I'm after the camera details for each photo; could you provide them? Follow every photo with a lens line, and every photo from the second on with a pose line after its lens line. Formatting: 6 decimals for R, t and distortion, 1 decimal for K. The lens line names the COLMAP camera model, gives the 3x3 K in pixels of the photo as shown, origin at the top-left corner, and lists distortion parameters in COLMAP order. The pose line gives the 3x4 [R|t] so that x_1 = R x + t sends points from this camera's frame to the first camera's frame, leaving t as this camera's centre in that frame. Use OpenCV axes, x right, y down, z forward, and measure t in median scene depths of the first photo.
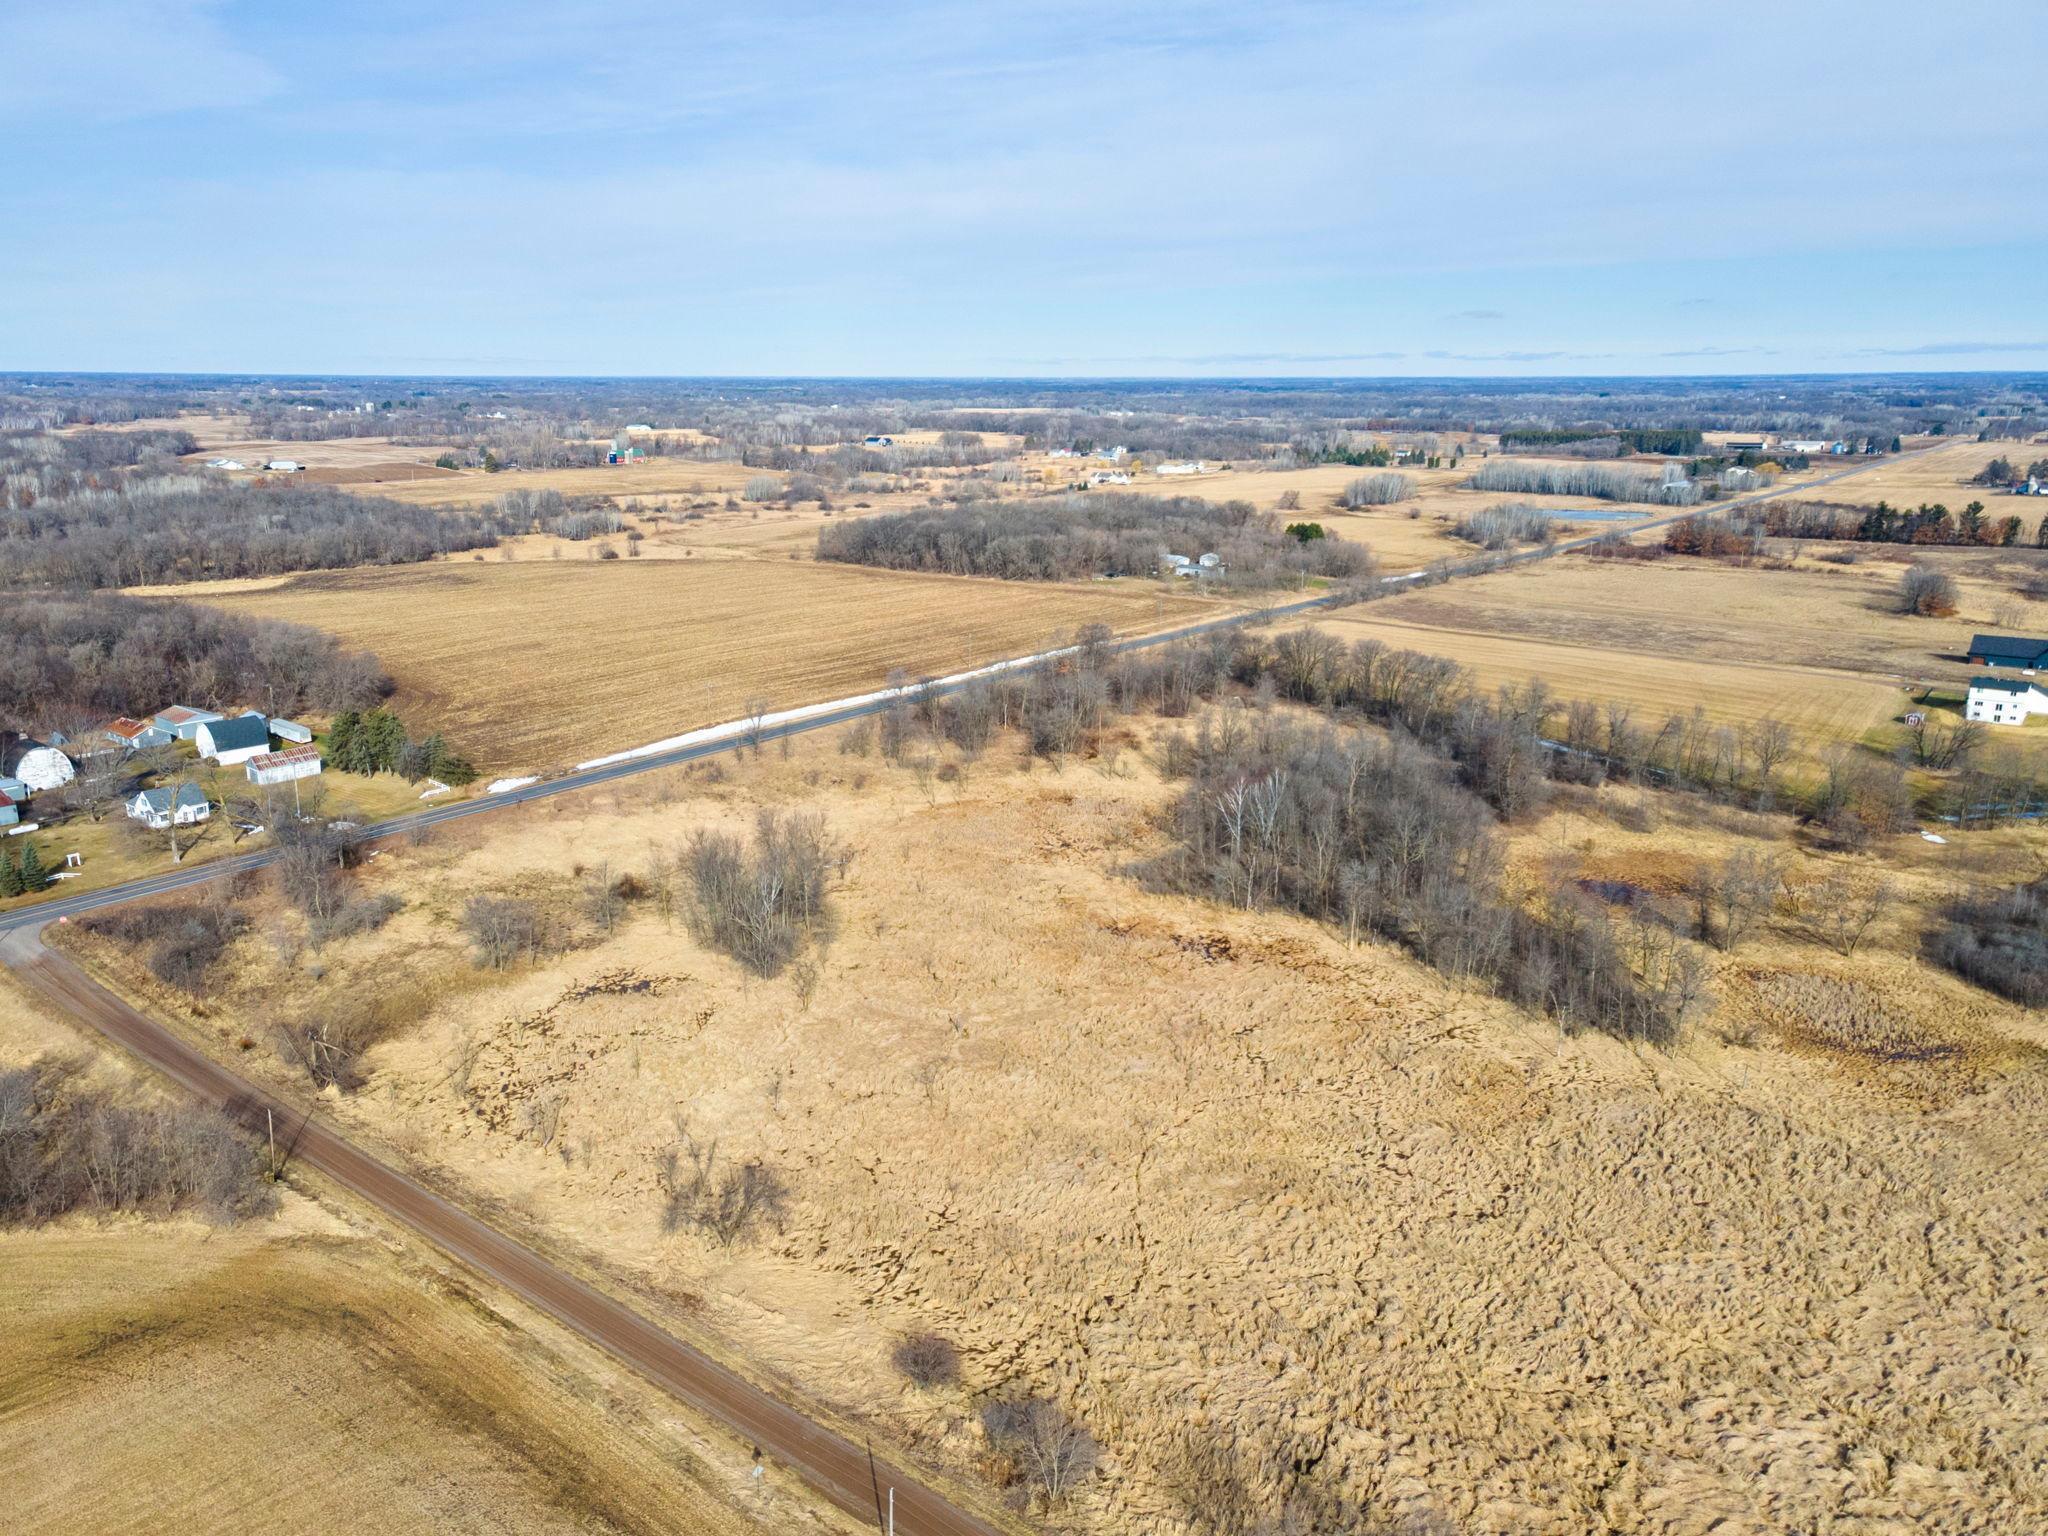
lens RADIAL K [[1514.2, 0, 1021.5], [0, 1514.2, 767.6], [0, 0, 1]] dist [0.047157, 0.002243]
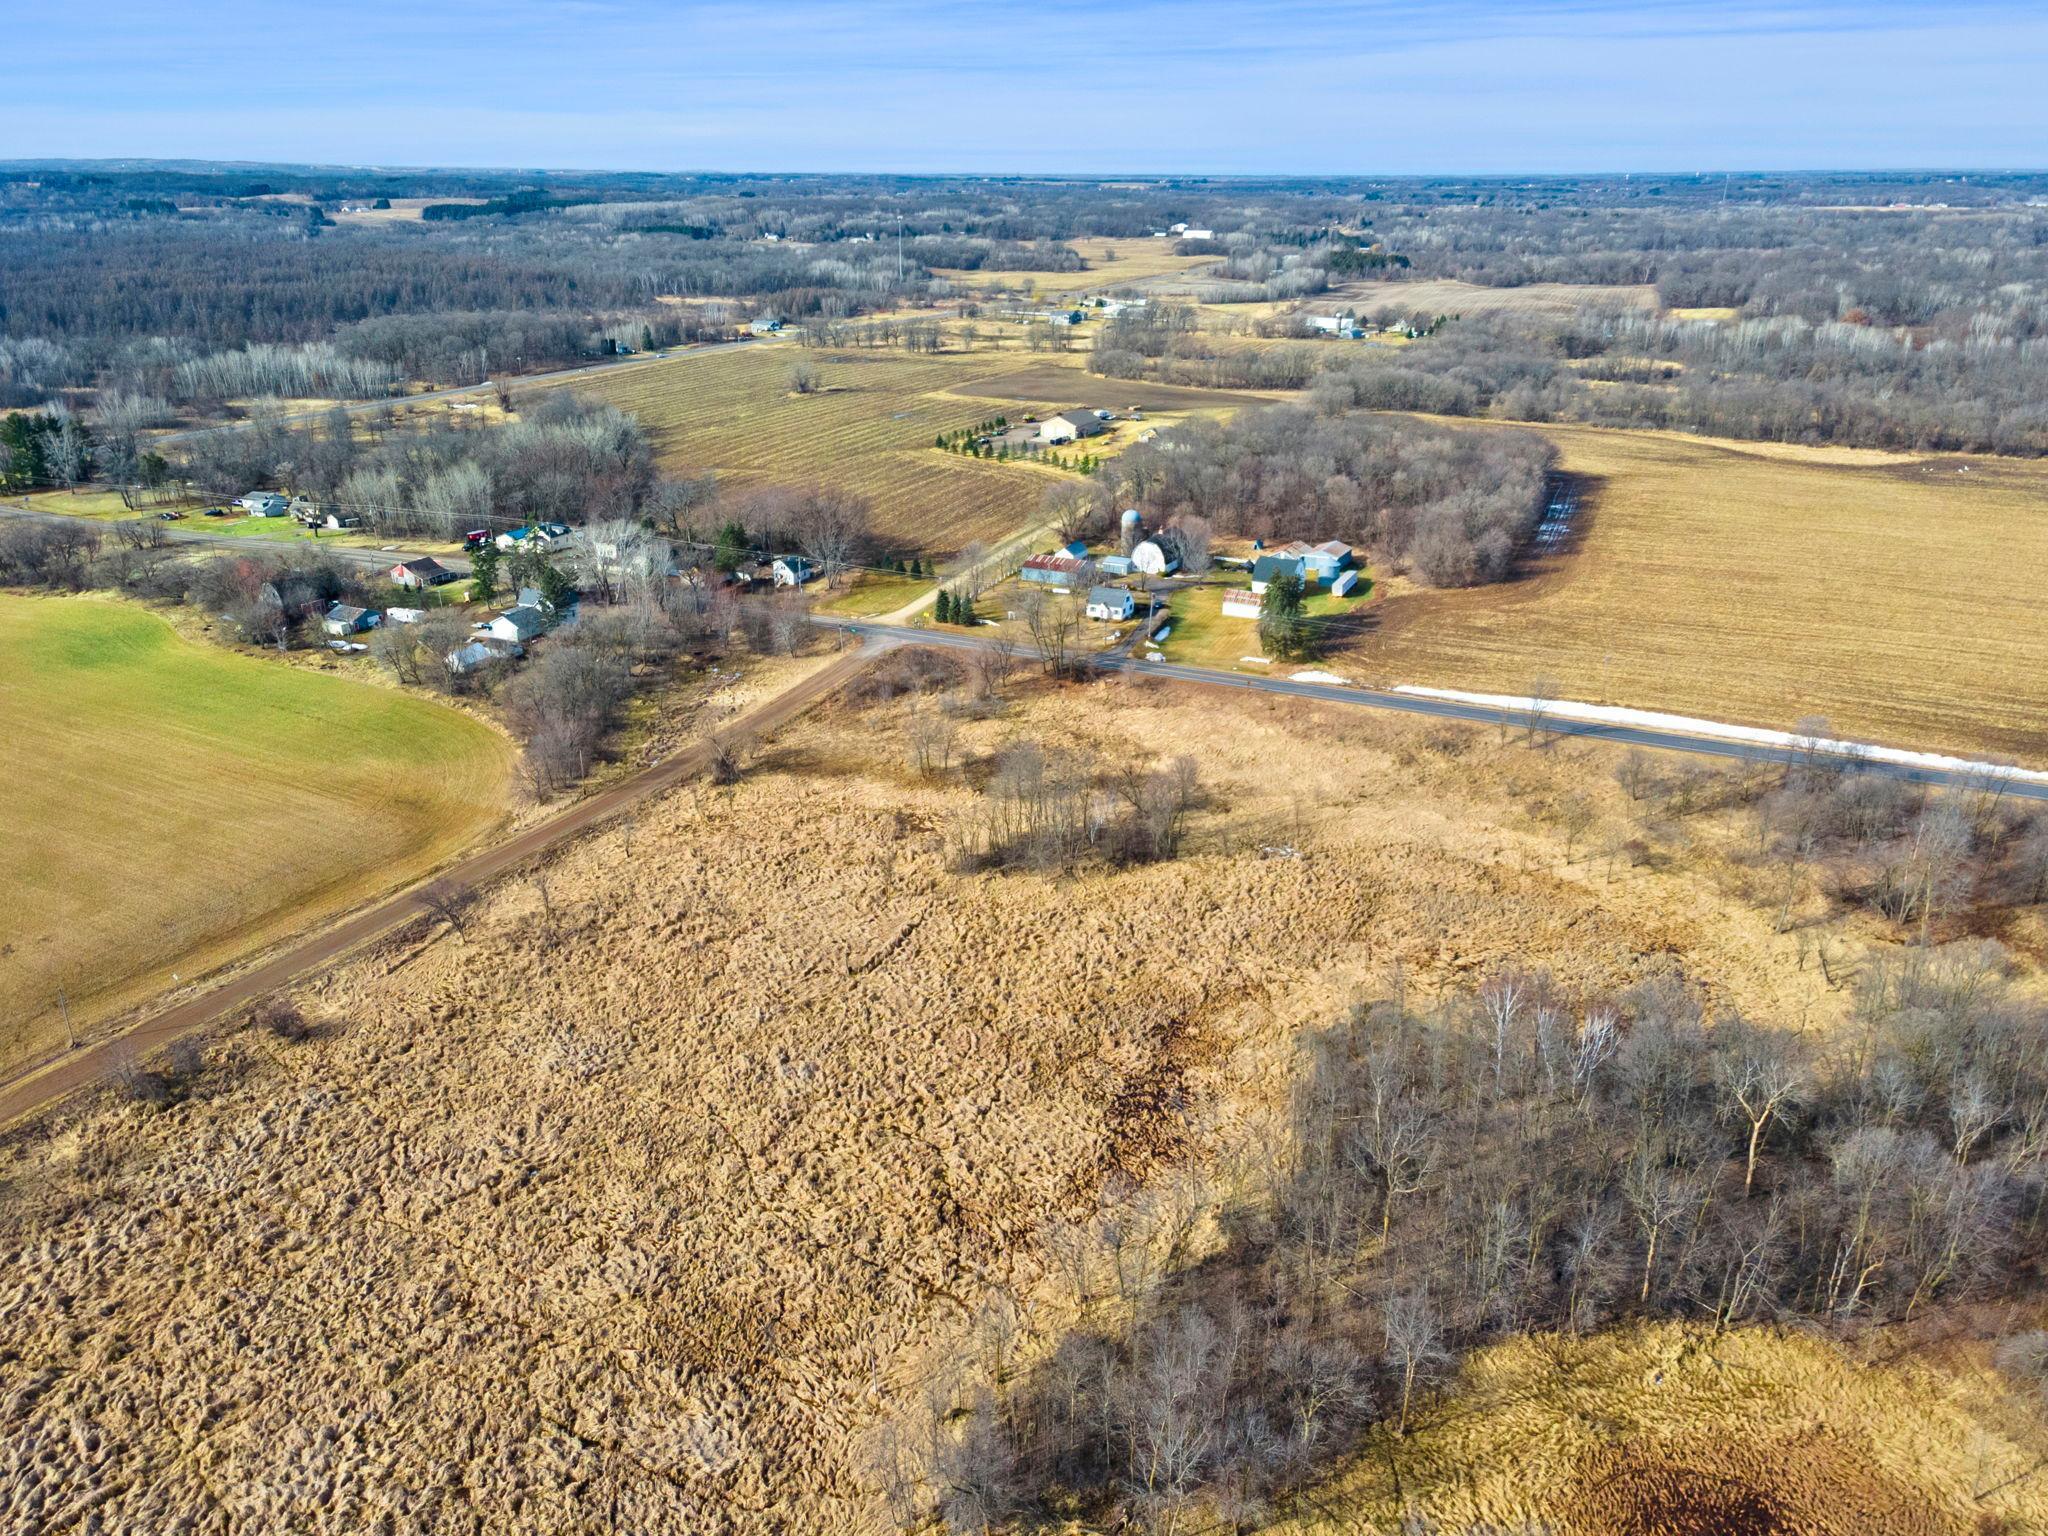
lens RADIAL K [[1514.2, 0, 1021.5], [0, 1514.2, 767.6], [0, 0, 1]] dist [0.047157, 0.002243]
pose [[0.219624, 0.360187, -0.906659, 0.652628], [-0.249205, 0.919231, 0.304815, -0.222588], [0.943219, 0.158999, 0.291645, 0.583912]]
